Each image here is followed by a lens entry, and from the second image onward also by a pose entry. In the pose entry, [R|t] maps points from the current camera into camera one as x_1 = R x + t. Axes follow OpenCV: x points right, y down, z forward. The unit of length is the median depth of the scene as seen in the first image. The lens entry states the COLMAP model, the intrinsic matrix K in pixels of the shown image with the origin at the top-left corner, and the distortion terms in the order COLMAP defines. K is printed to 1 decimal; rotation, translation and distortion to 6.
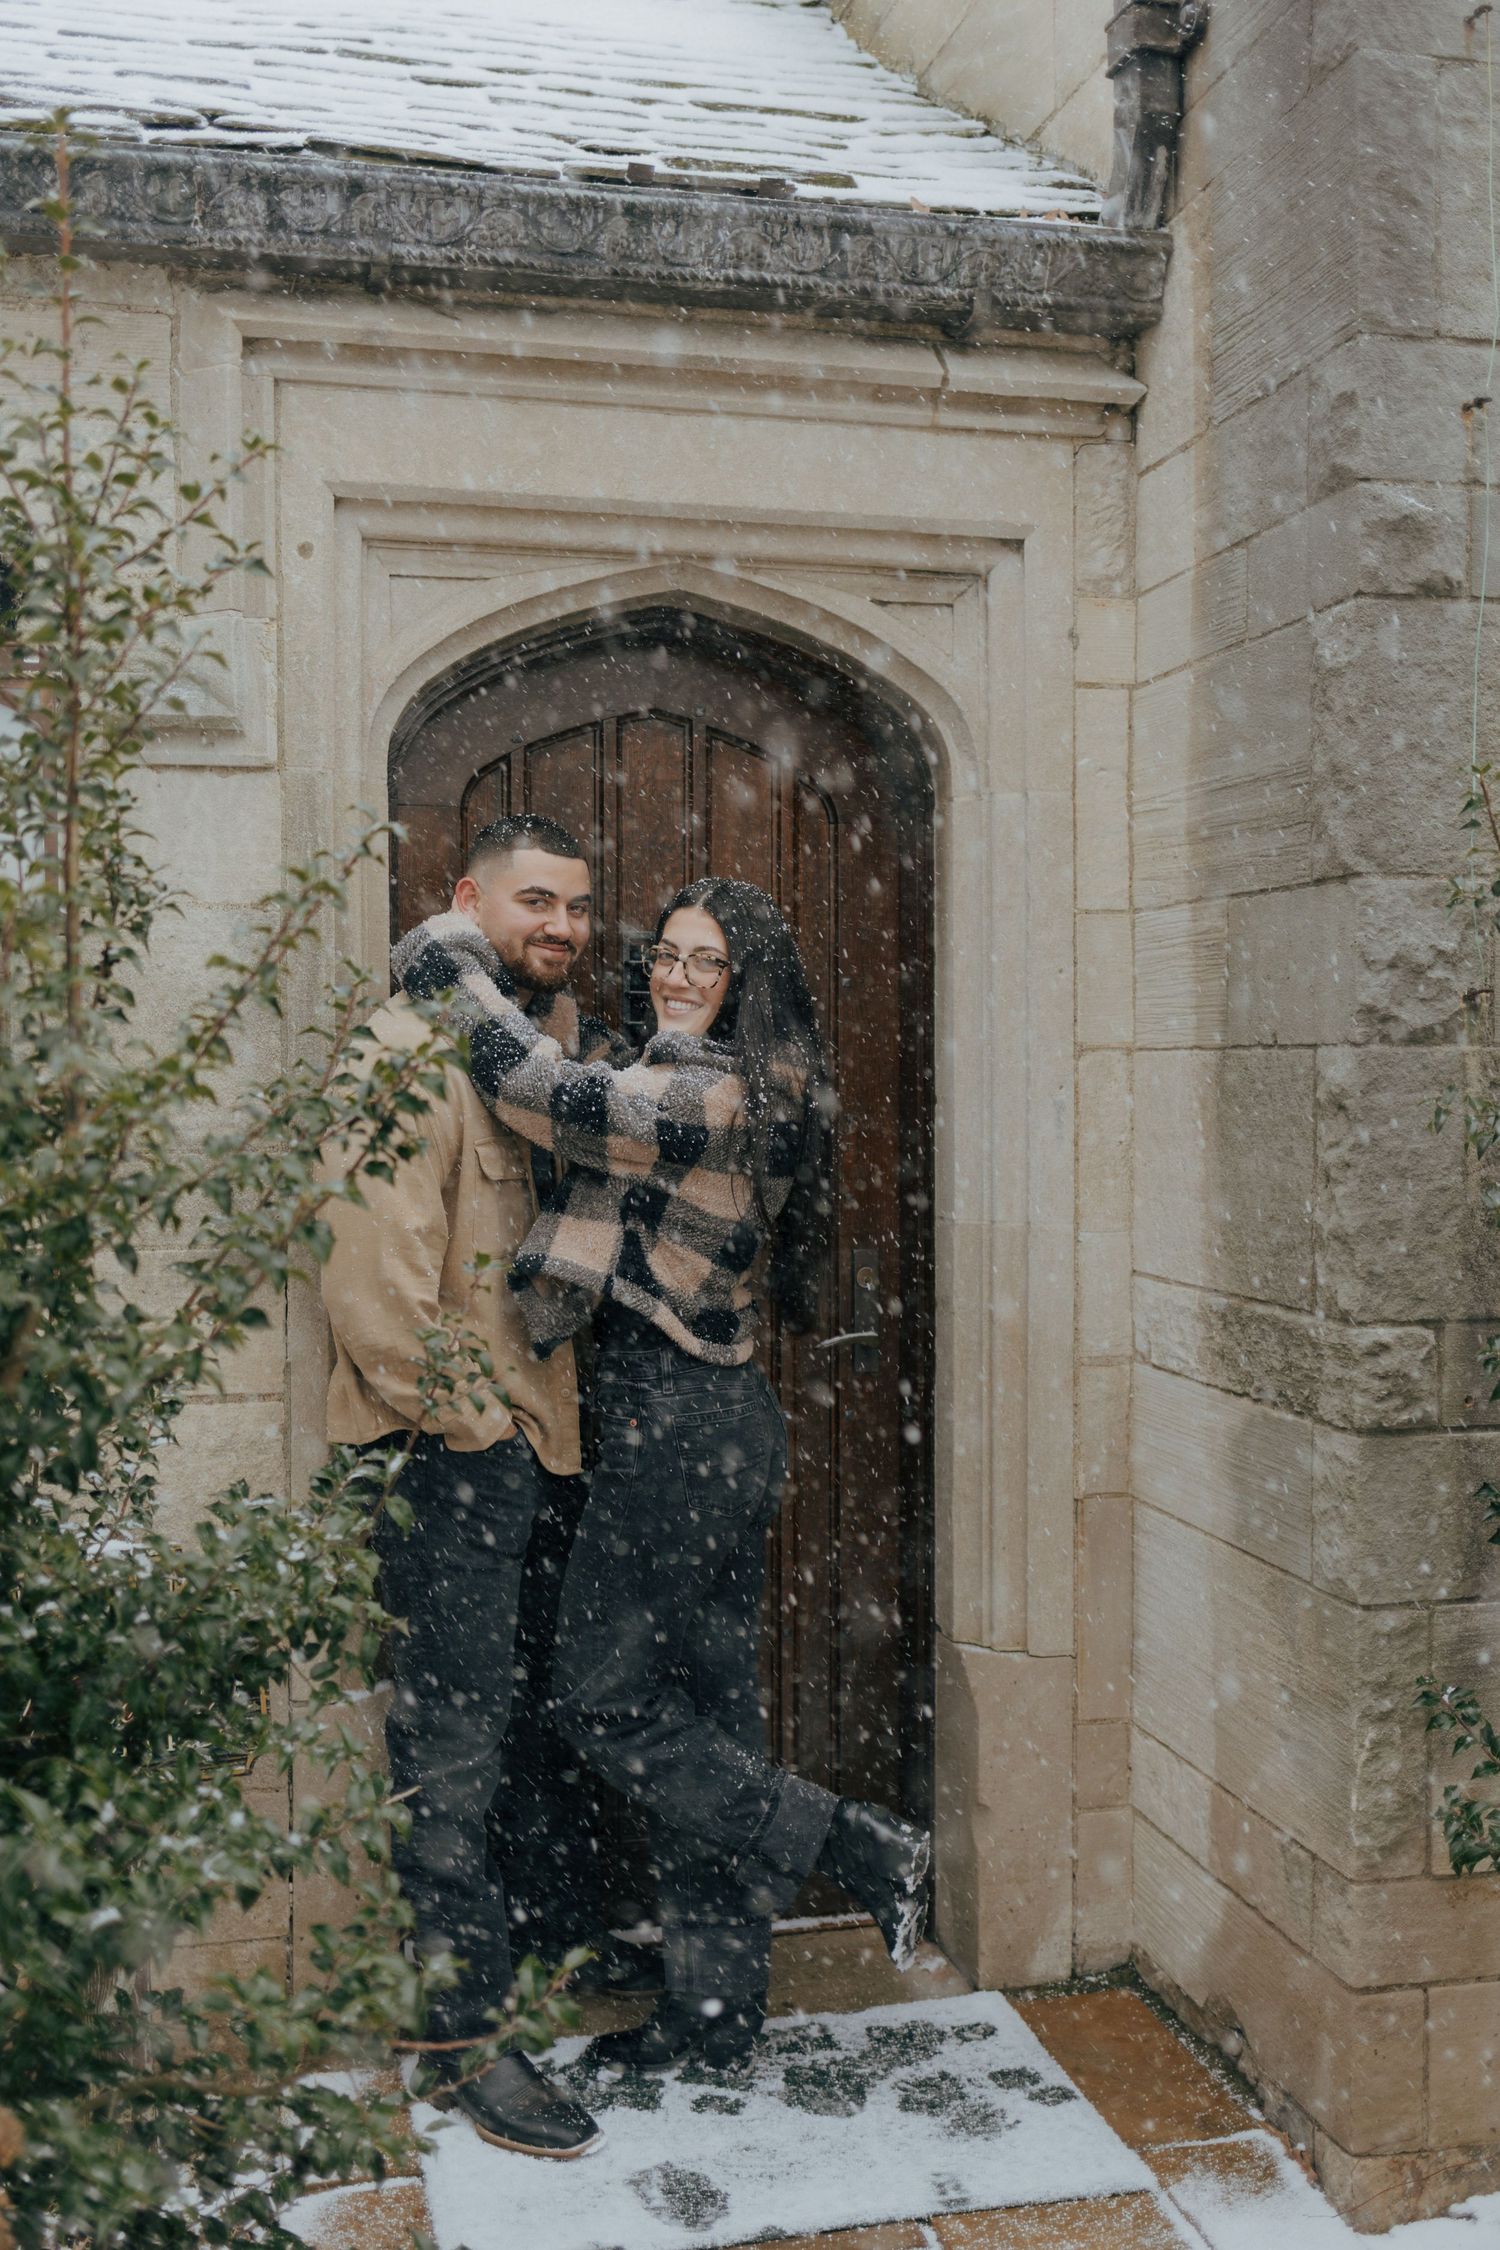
lens RADIAL K [[2173.4, 0, 747.9], [0, 2173.4, 1127.0], [0, 0, 1]] dist [-0.009069, 0.000000]
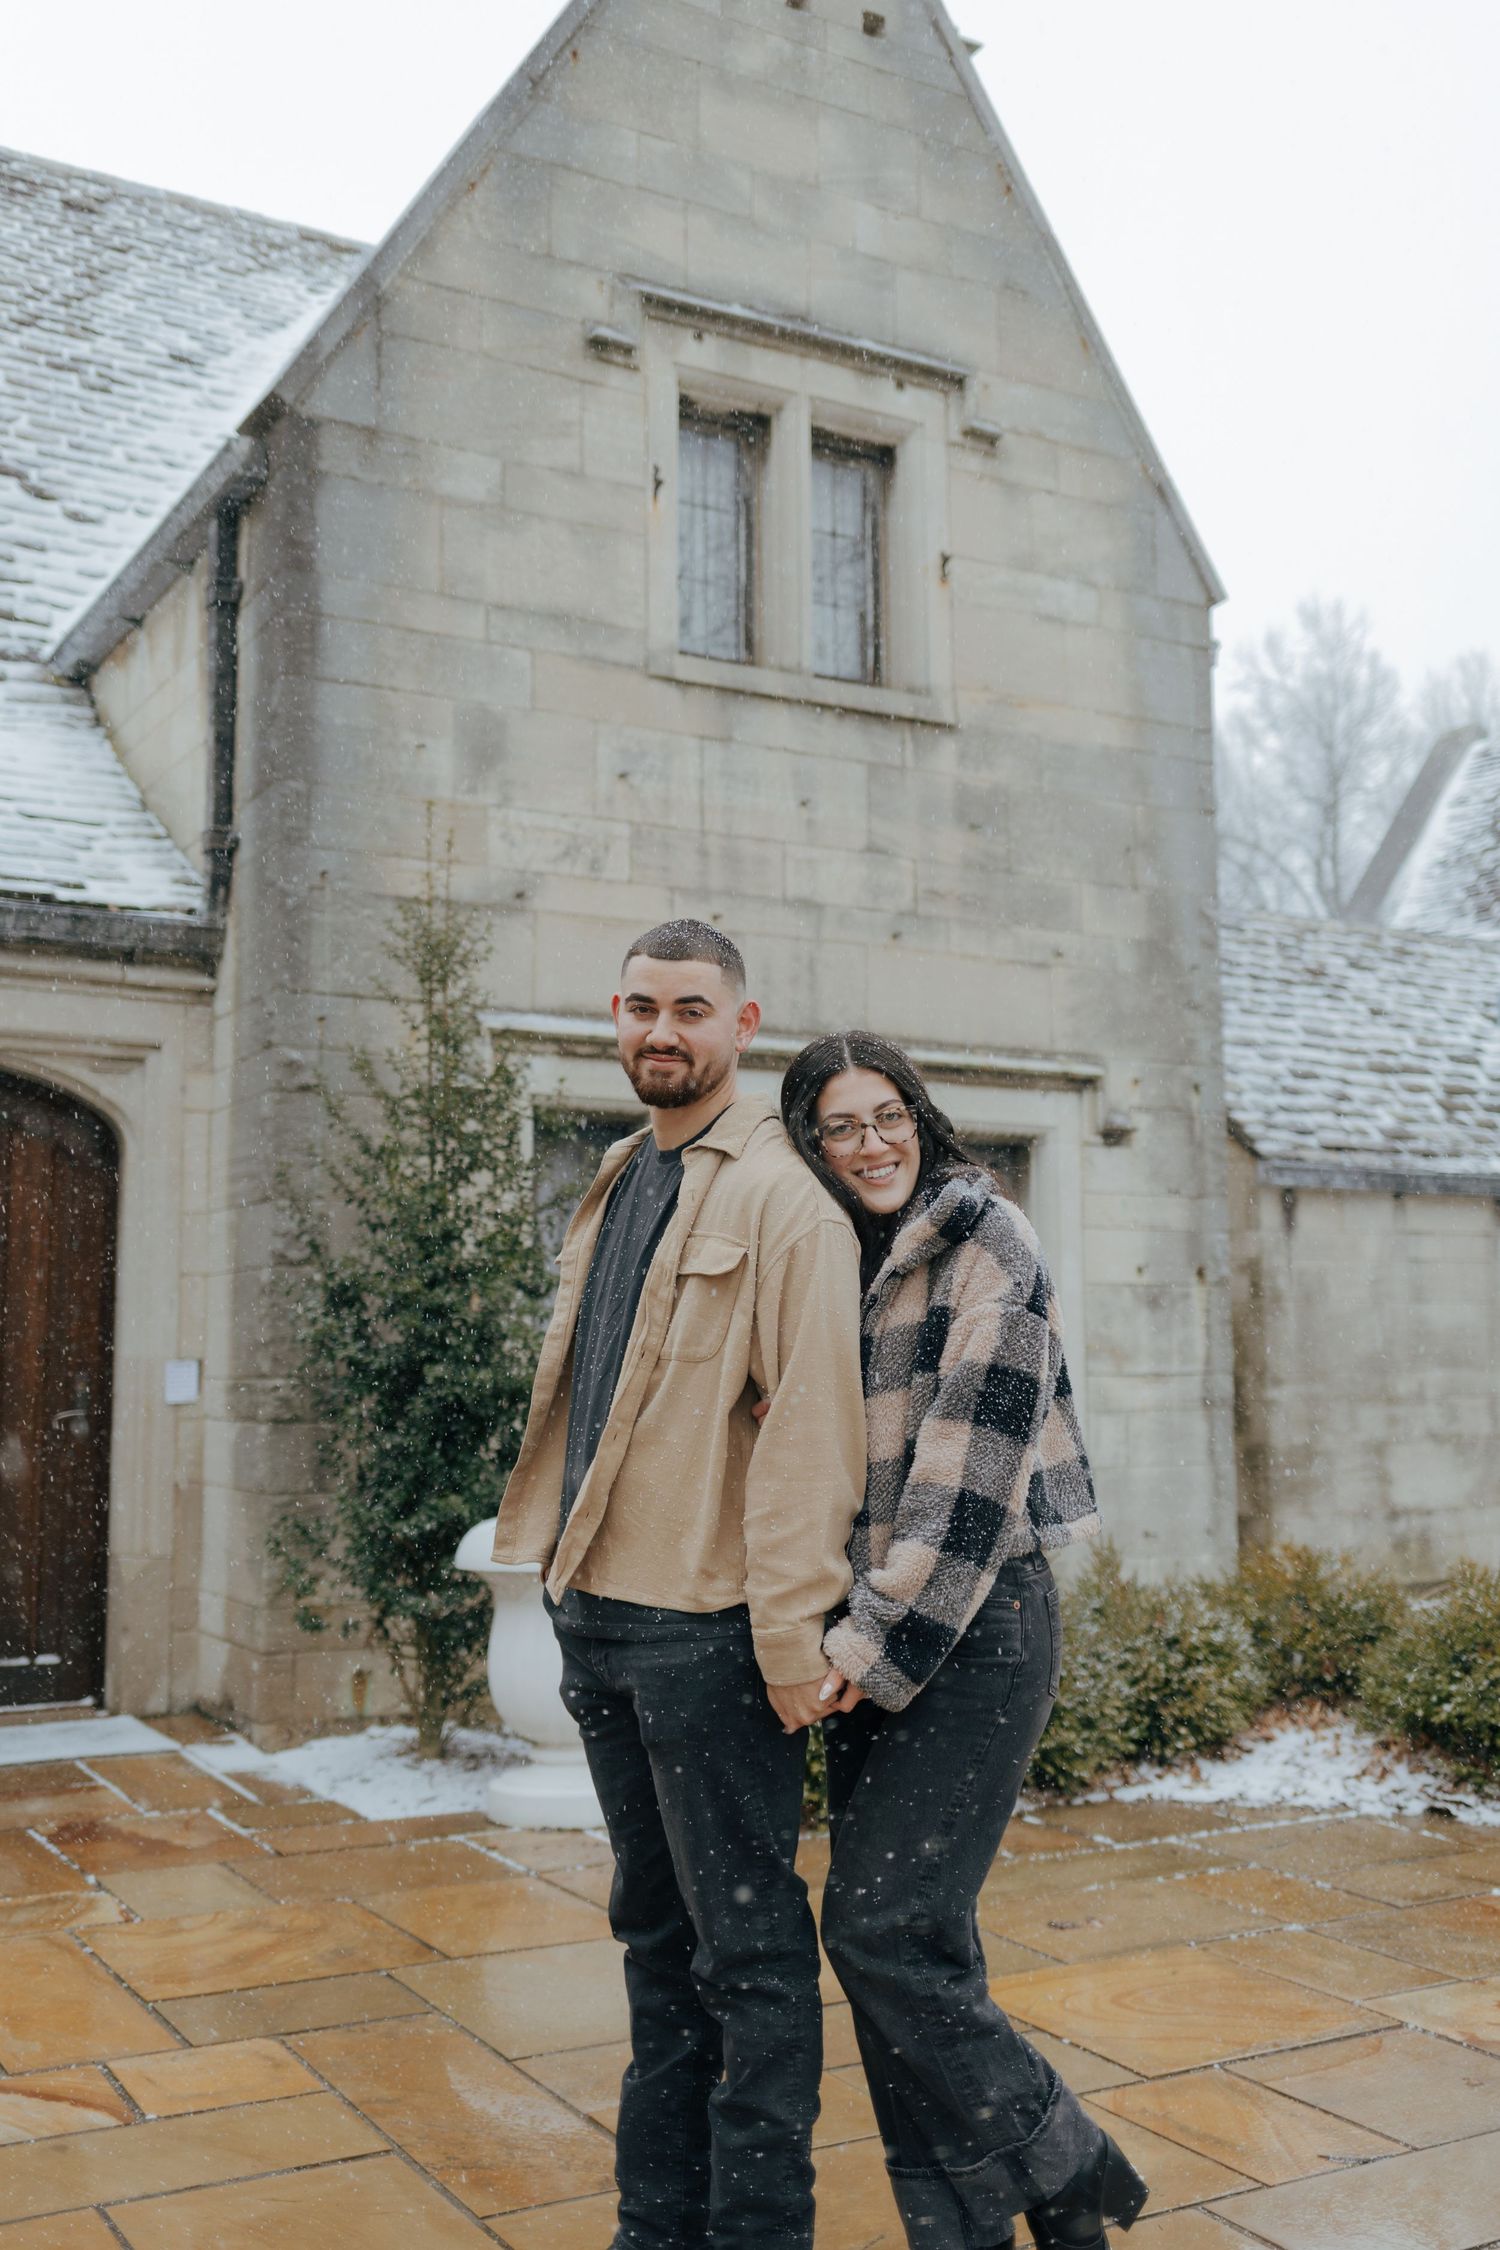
lens RADIAL K [[2173.4, 0, 755.9], [0, 2173.4, 1126.3], [0, 0, 1]] dist [-0.009069, 0.000000]
pose [[0.958496, 0.031748, 0.283332, 0.086637], [0.008729, 0.990047, -0.140468, 0.136920], [-0.284972, 0.137111, 0.948679, -1.341881]]
